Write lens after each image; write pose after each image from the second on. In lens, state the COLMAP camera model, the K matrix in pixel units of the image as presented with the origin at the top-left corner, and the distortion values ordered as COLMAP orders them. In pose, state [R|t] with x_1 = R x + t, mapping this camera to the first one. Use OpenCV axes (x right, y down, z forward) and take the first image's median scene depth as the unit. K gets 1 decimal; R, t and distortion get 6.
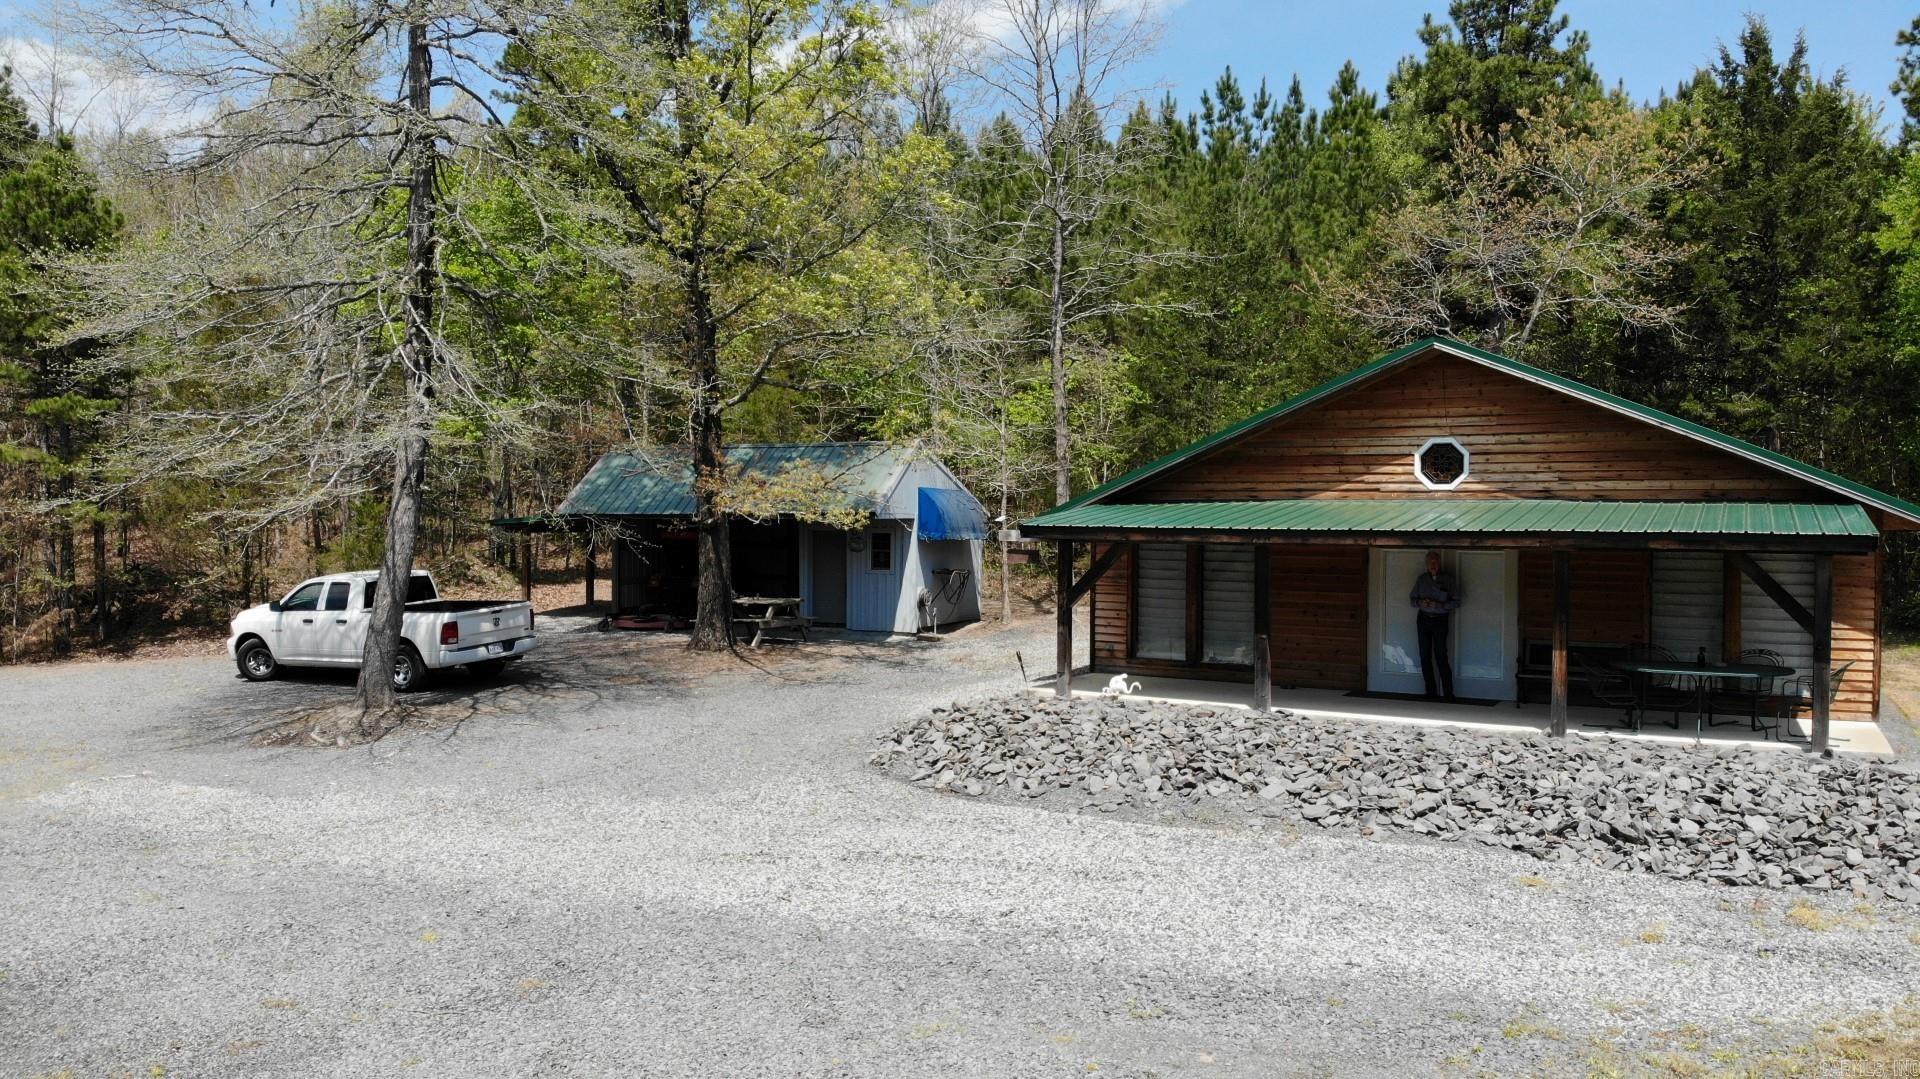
lens RADIAL K [[1421.3, 0, 954.0], [0, 1421.3, 529.5], [0, 0, 1]] dist [0.088784, -0.206687]
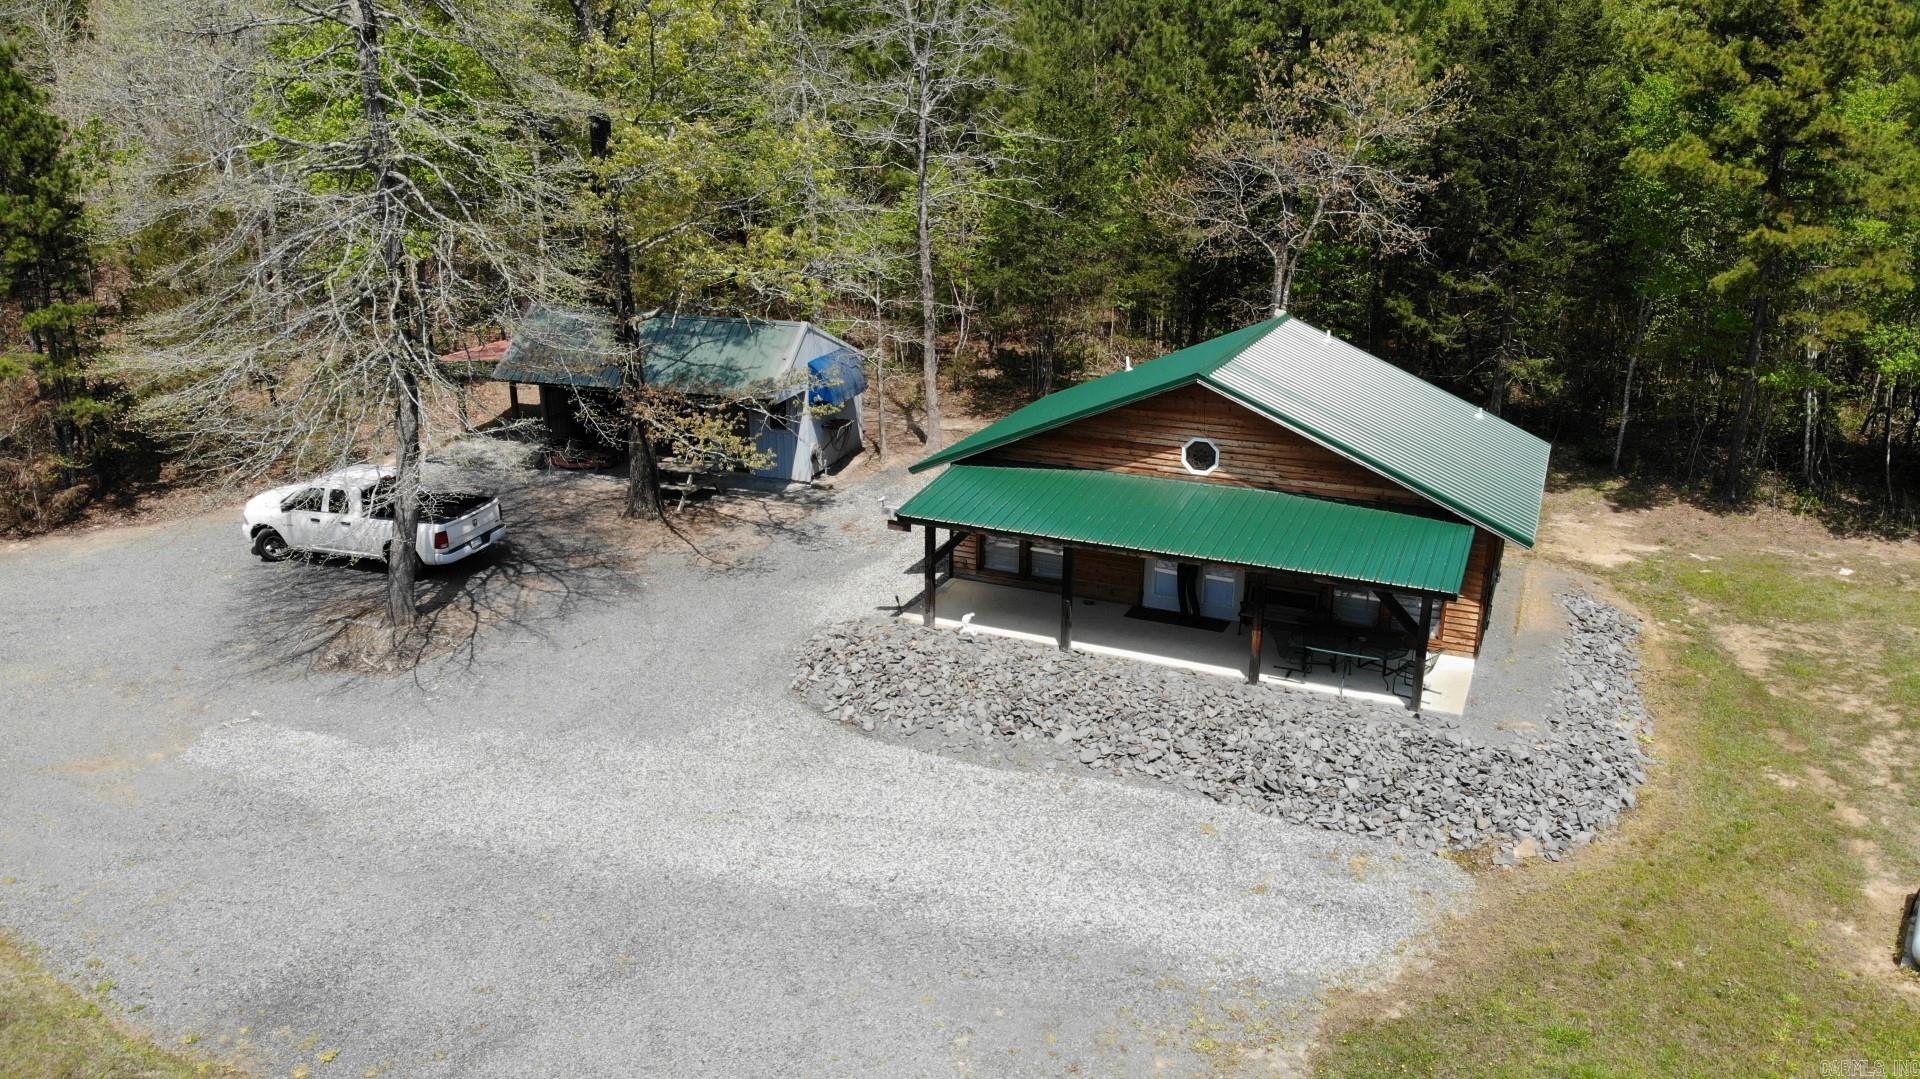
lens RADIAL K [[1421.3, 0, 950.9], [0, 1421.3, 525.5], [0, 0, 1]] dist [0.088784, -0.206687]
pose [[0.996108, -0.032592, 0.081894, -0.013612], [0.008373, 0.959910, 0.280183, -0.414916], [-0.087743, -0.278407, 0.956447, -0.340947]]
